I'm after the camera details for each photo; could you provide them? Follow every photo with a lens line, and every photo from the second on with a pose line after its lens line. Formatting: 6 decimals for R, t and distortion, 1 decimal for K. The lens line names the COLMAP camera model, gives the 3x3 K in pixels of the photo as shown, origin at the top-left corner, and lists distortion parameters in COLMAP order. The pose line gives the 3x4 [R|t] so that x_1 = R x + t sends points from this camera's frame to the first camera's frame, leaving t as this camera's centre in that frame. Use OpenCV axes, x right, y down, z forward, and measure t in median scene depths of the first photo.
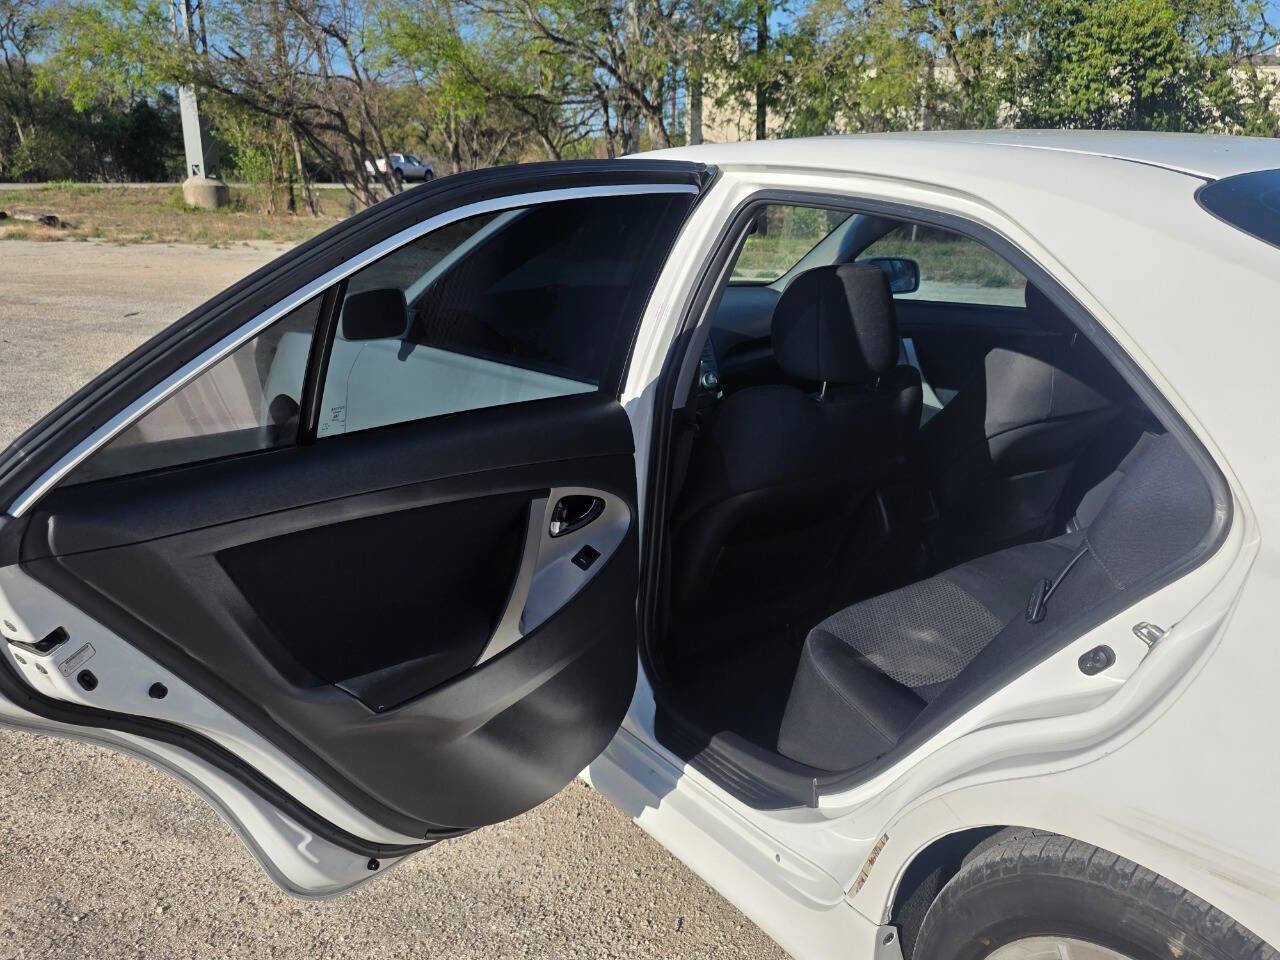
lens RADIAL K [[1022.7, 0, 637.9], [0, 1022.7, 478.9], [0, 0, 1]] dist [0.055757, -0.055775]
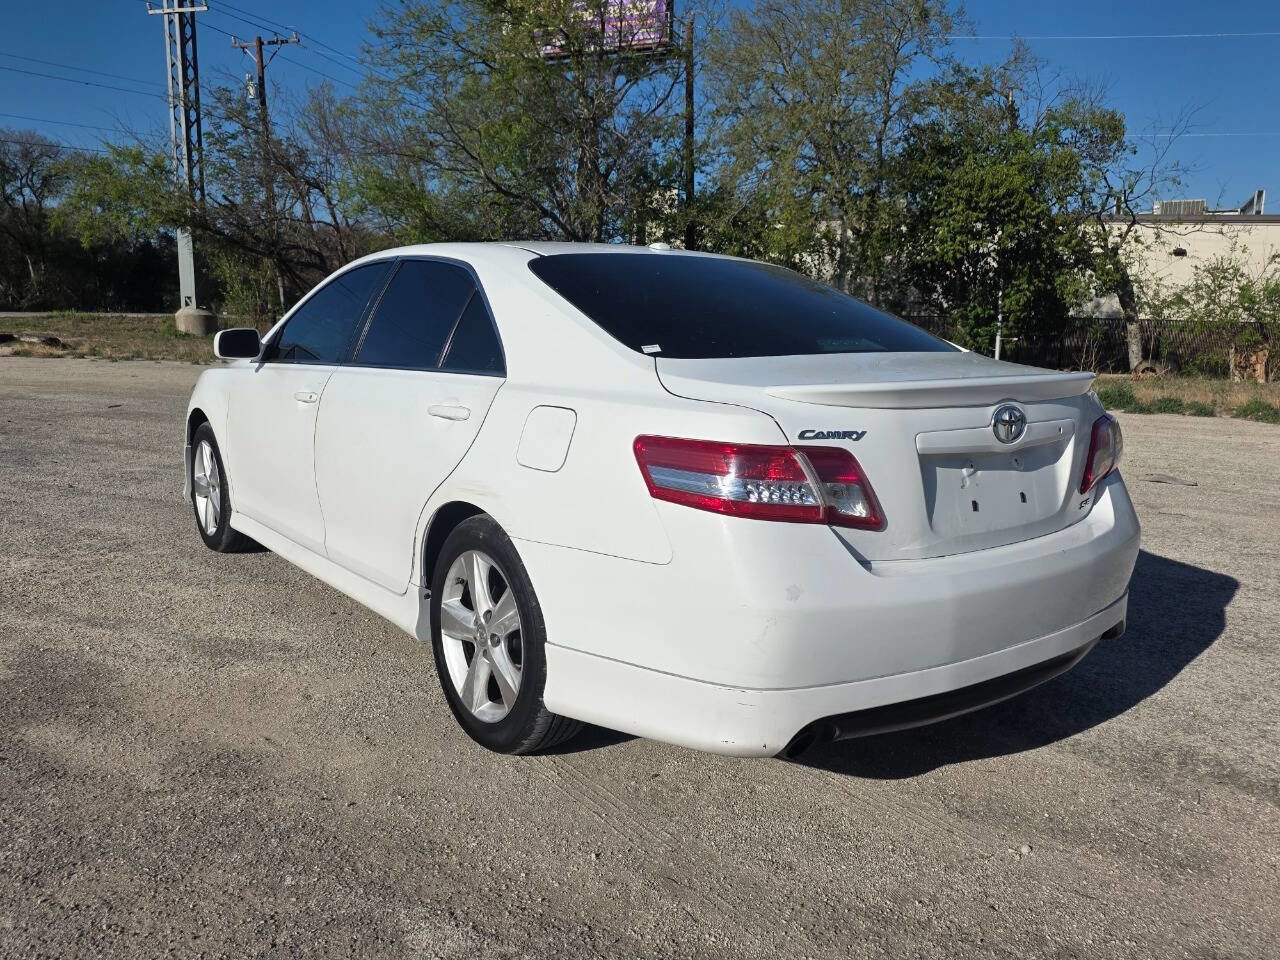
lens RADIAL K [[1022.7, 0, 632.6], [0, 1022.7, 486.6], [0, 0, 1]] dist [0.055757, -0.055775]
pose [[0.999936, 0.009596, 0.005947, 0.053496], [-0.008783, 0.992224, -0.124154, 0.038369], [-0.007092, 0.124094, 0.992245, -0.093657]]
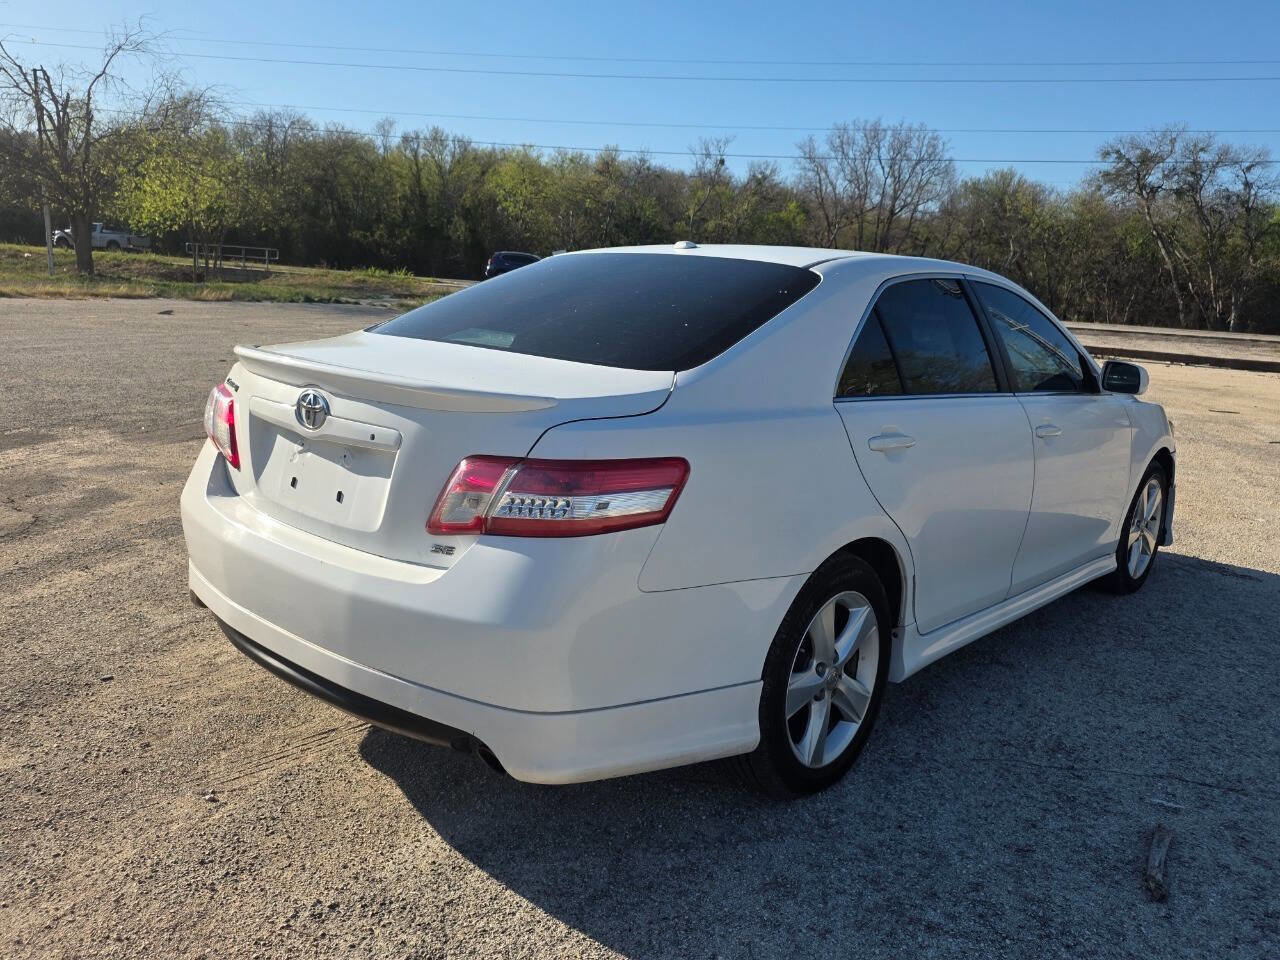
lens RADIAL K [[1022.7, 0, 618.1], [0, 1022.7, 473.0], [0, 0, 1]] dist [0.055757, -0.055775]
pose [[0.169929, 0.184265, -0.968076, 0.213561], [-0.342174, 0.932275, 0.117388, -0.001768], [0.924144, 0.311303, 0.221471, 0.027788]]
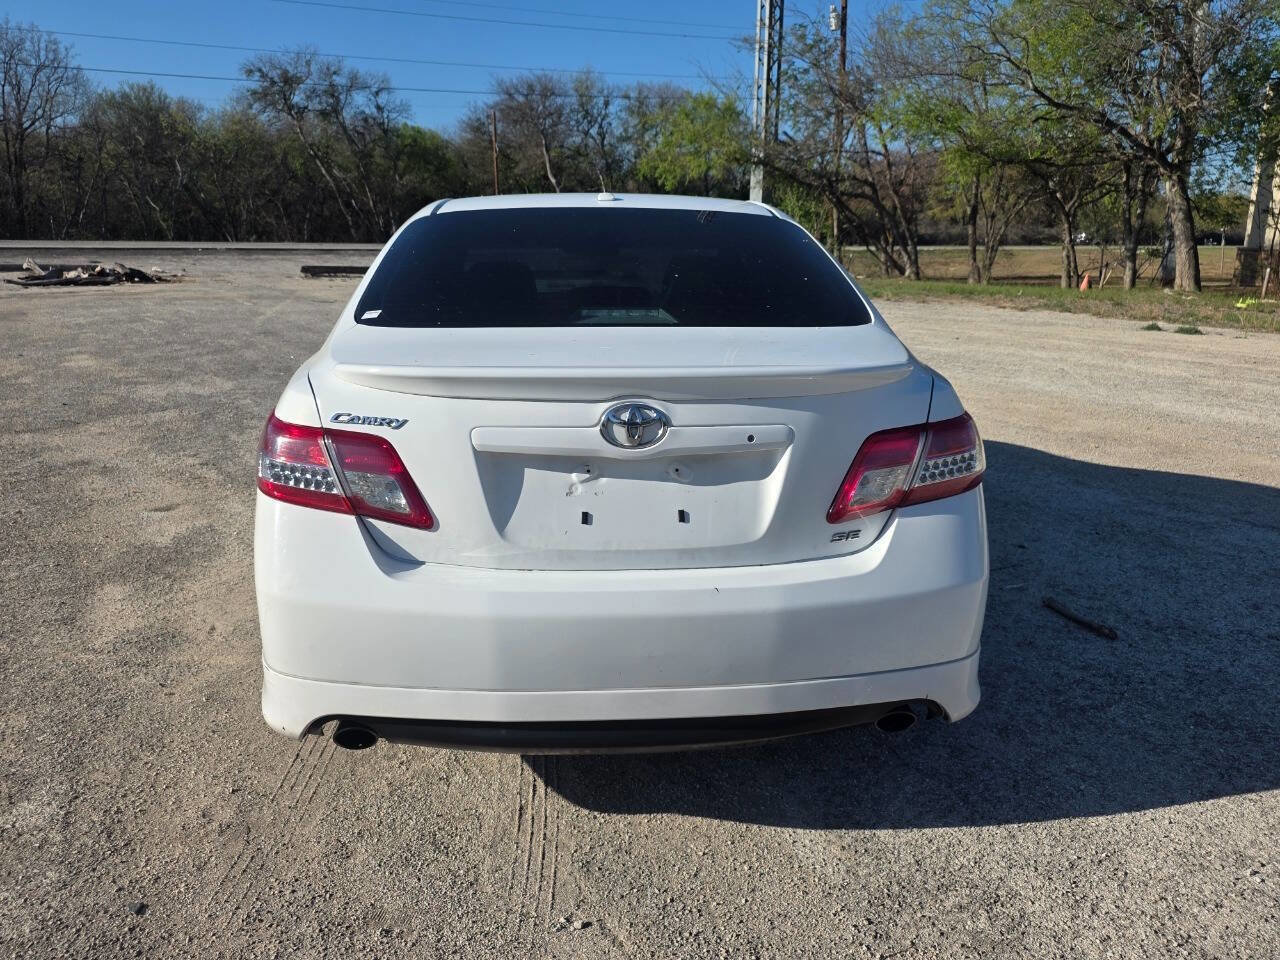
lens RADIAL K [[1022.7, 0, 623.8], [0, 1022.7, 487.2], [0, 0, 1]] dist [0.055757, -0.055775]
pose [[0.832799, 0.131141, -0.537818, 0.146575], [-0.159607, 0.987160, -0.006439, 0.023128], [0.530068, 0.091201, 0.843036, -0.059676]]
